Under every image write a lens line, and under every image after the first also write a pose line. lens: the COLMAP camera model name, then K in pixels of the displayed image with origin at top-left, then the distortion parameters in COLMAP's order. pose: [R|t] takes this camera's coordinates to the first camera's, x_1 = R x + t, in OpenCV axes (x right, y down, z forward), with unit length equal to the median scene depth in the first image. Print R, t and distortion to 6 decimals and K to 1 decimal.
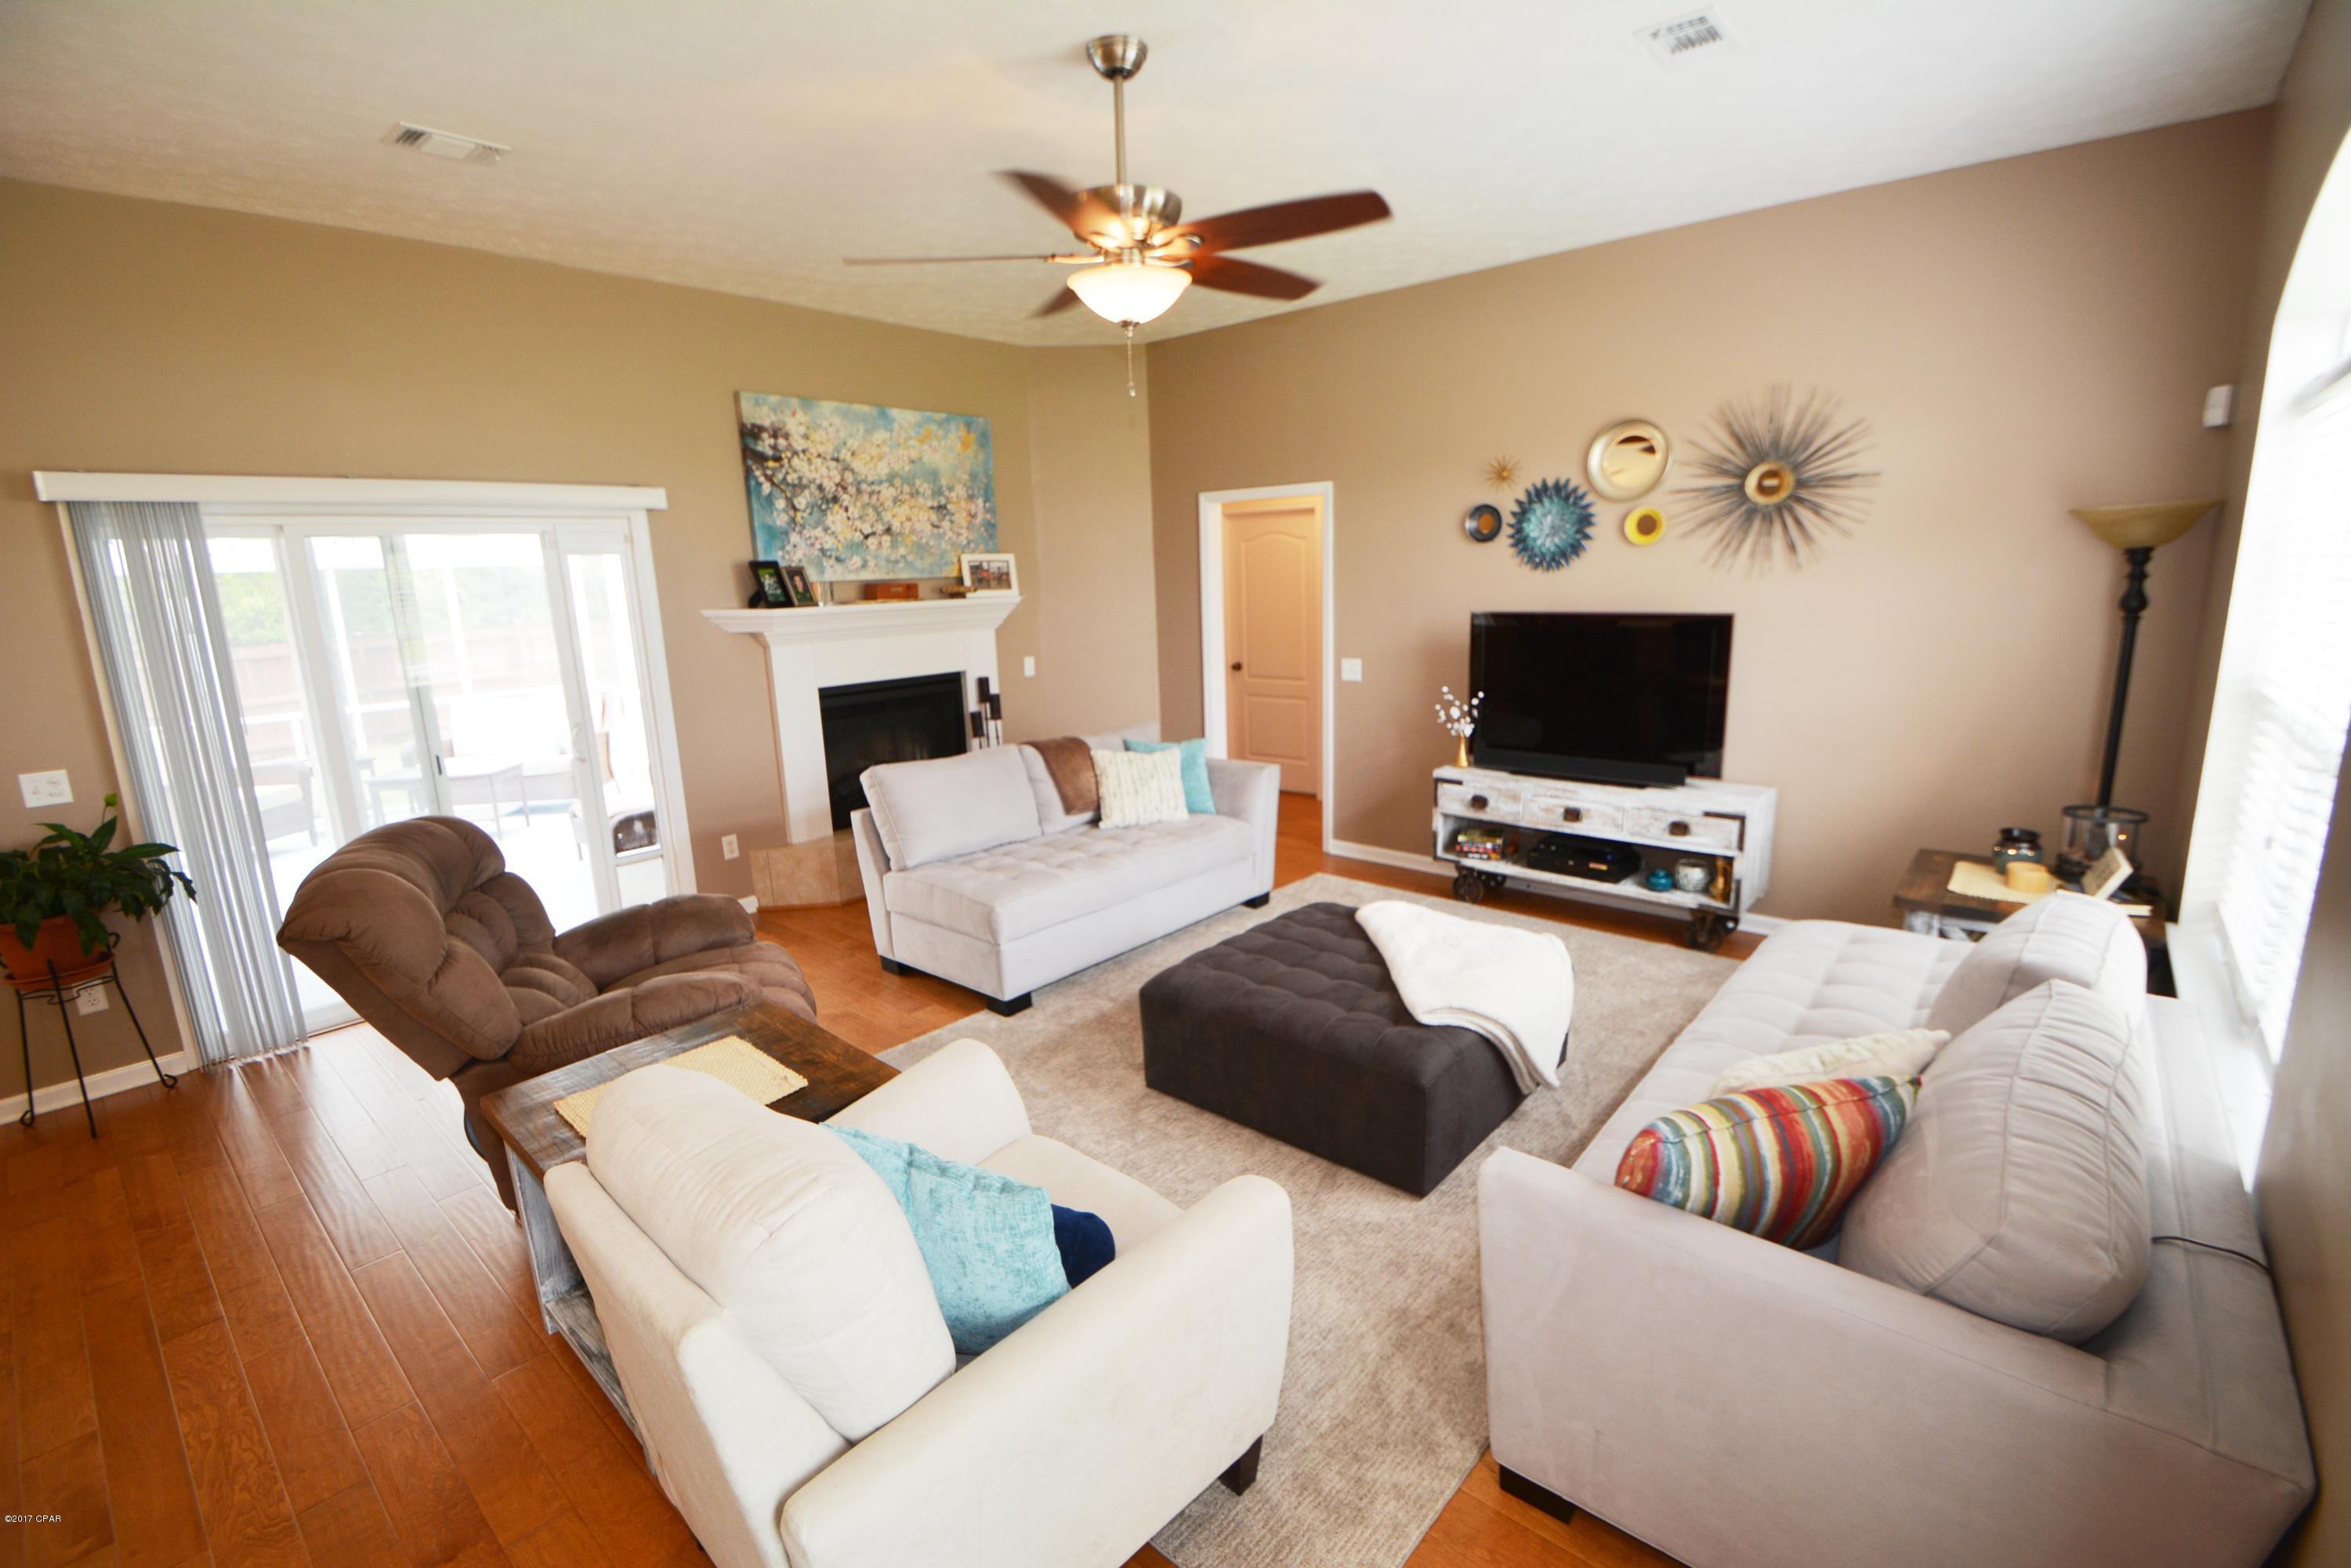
lens RADIAL K [[1027.2, 0, 1175.5], [0, 1027.2, 784.0], [0, 0, 1]] dist [0.000759, -0.011001]
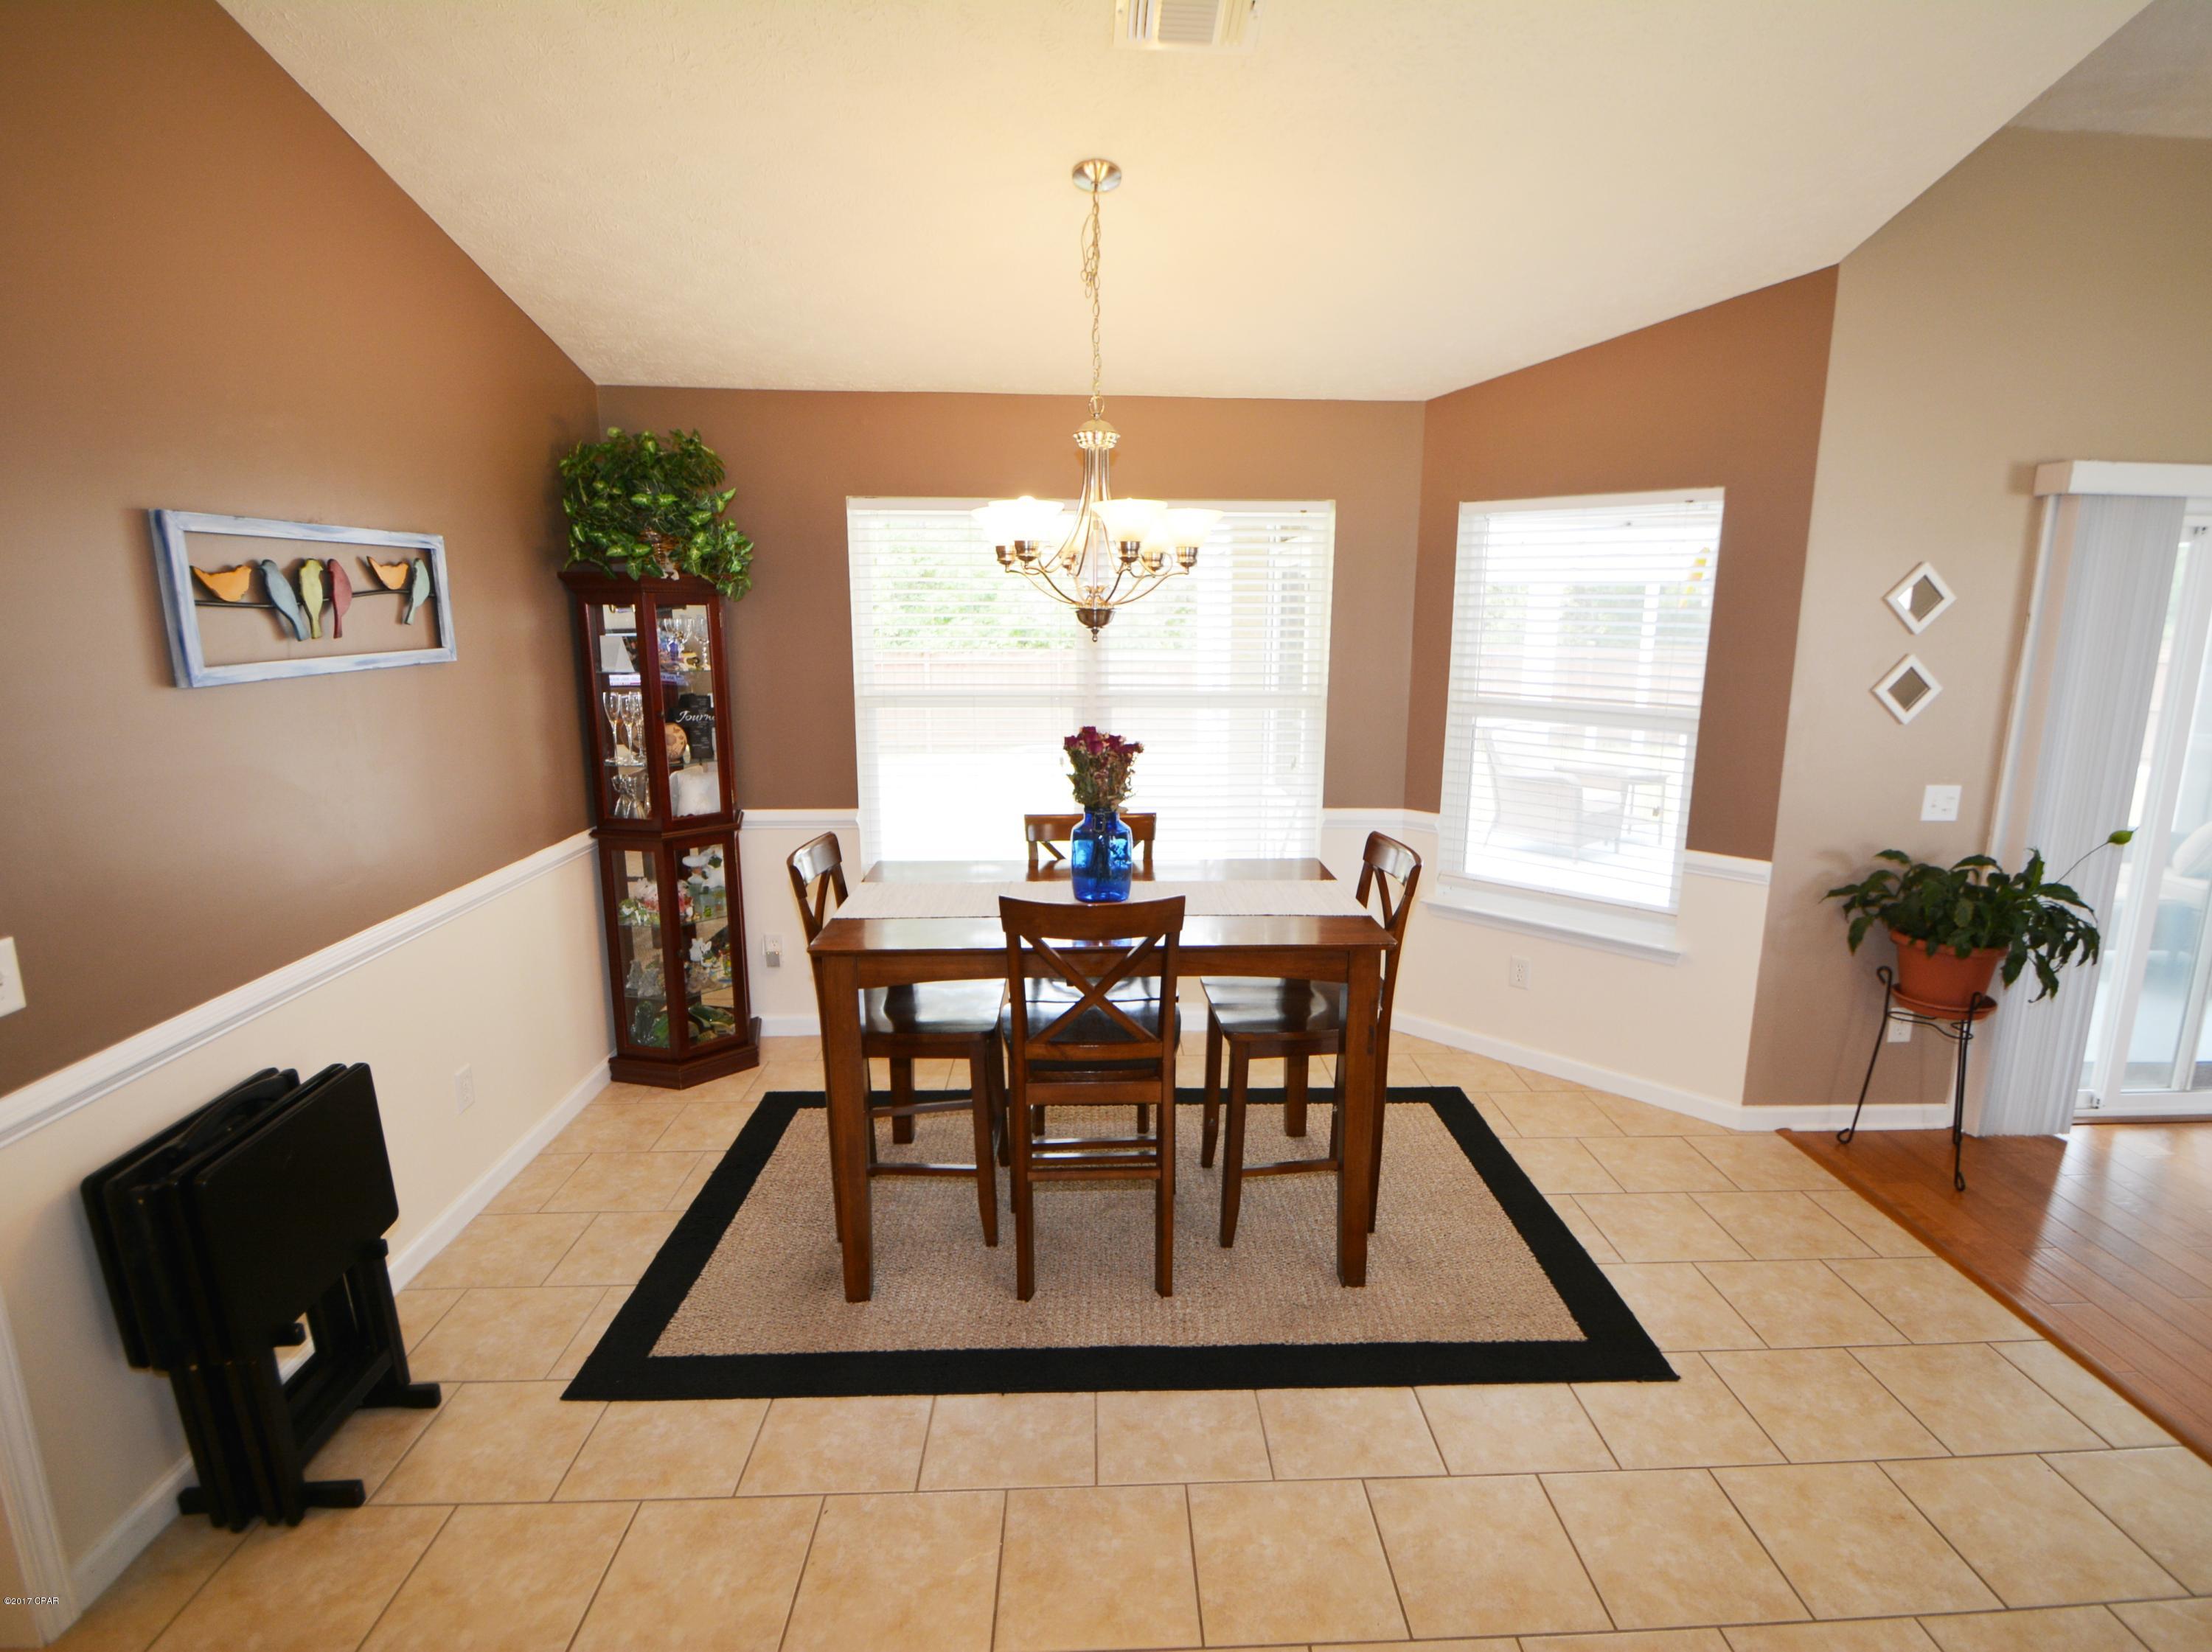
lens RADIAL K [[1102.7, 0, 1141.2], [0, 1102.7, 826.8], [0, 0, 1]] dist [-0.011347, 0.000317]
pose [[0.692340, 0.181523, -0.698366, -0.575150], [-0.178361, 0.980858, 0.078129, 0.051624], [0.699180, 0.070470, 0.711464, -0.159448]]
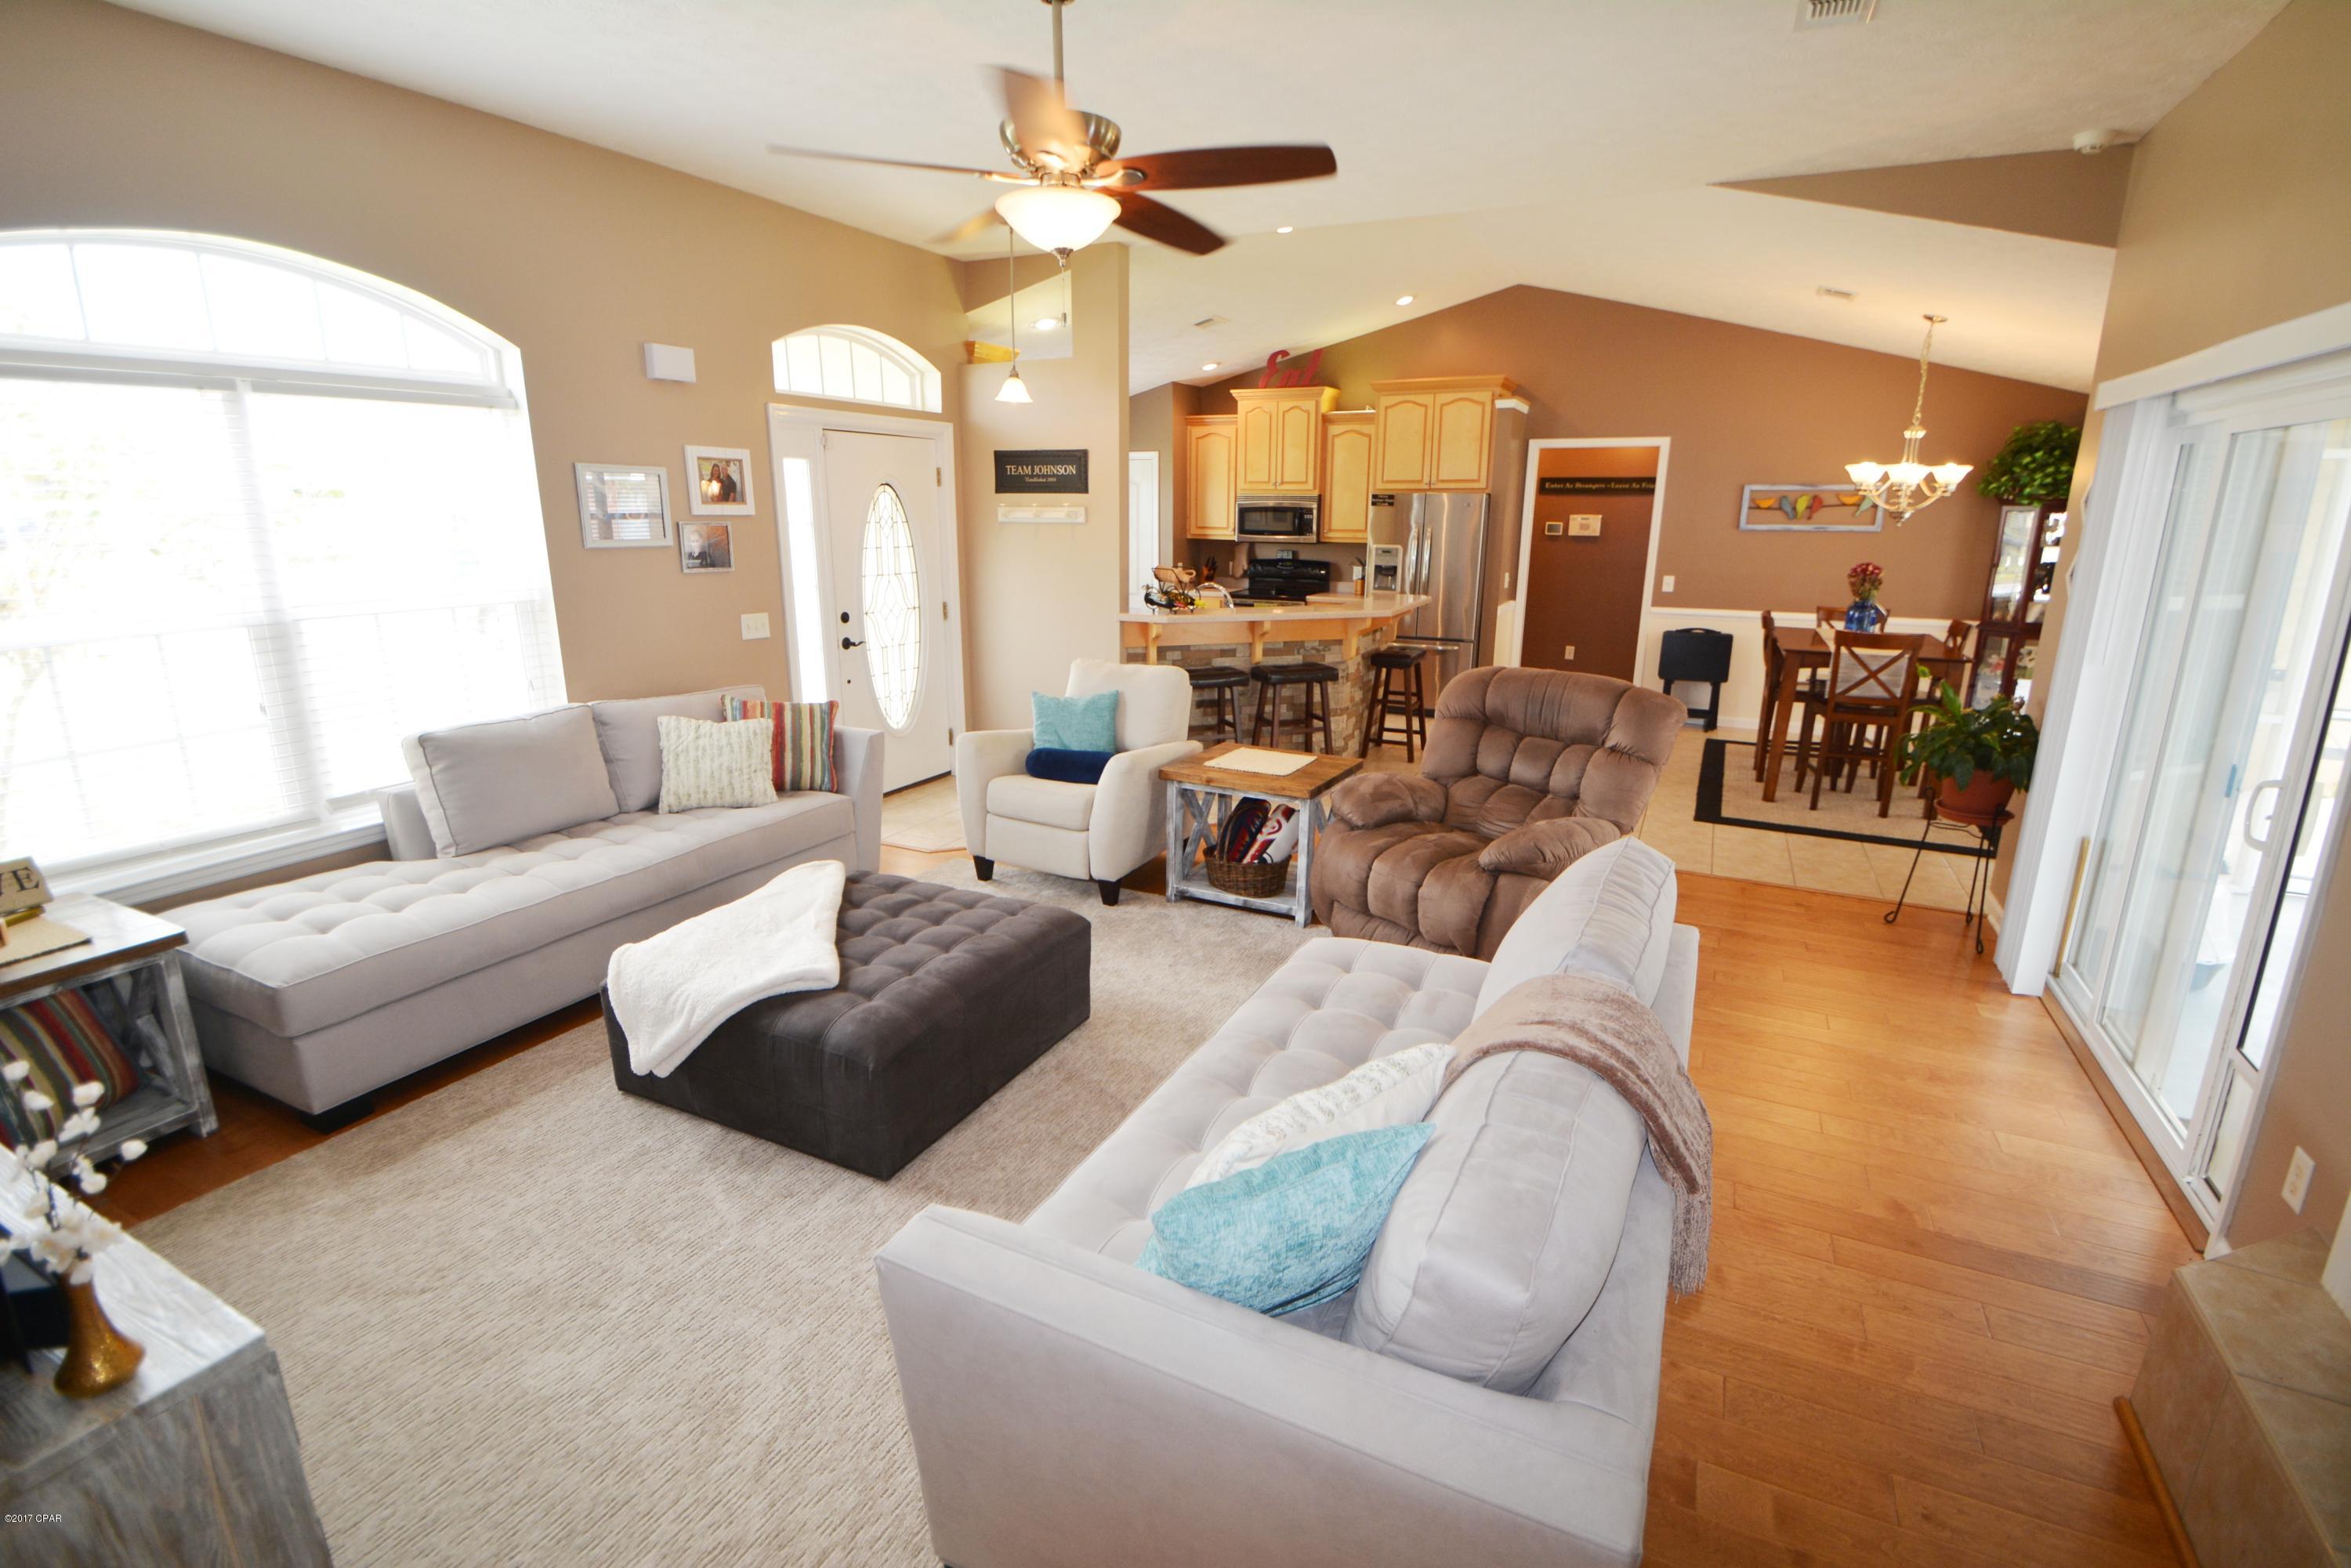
lens RADIAL K [[1062.8, 0, 1181.4], [0, 1062.8, 774.5], [0, 0, 1]] dist [0.002636, -0.014048]
pose [[-0.966988, 0.091294, -0.237909, 0.067029], [-0.023998, 0.896845, 0.441693, -0.241925], [0.253691, 0.432821, -0.865047, 1.131635]]
